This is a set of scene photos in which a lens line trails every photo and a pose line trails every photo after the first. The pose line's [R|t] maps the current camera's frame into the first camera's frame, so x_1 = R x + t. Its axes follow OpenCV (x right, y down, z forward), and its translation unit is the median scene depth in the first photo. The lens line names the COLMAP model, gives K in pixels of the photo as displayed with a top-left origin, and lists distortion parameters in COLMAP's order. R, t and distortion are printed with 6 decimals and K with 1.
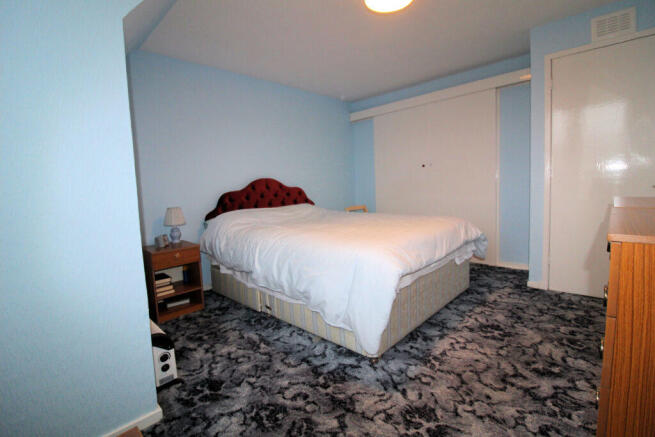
lens RADIAL K [[303.1, 0, 326.1], [0, 303.1, 210.8], [0, 0, 1]] dist [-0.041192, -0.000715]
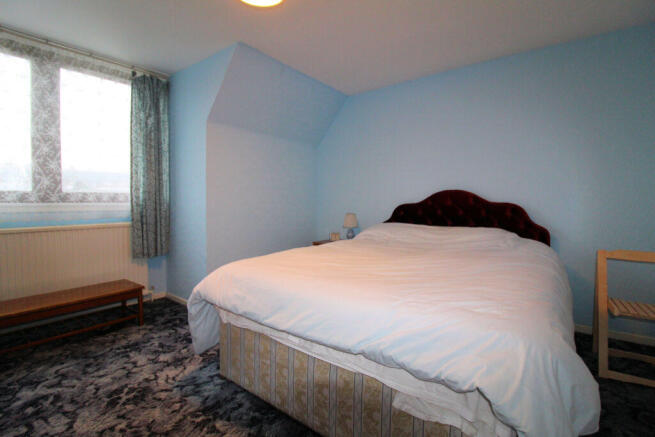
lens RADIAL K [[303.1, 0, 326.1], [0, 303.1, 210.8], [0, 0, 1]] dist [-0.041192, -0.000715]
pose [[0.109663, 0.073601, -0.991240, 1.415890], [-0.088272, 0.994036, 0.064043, -0.183218], [0.990042, 0.080475, 0.115505, 1.451989]]
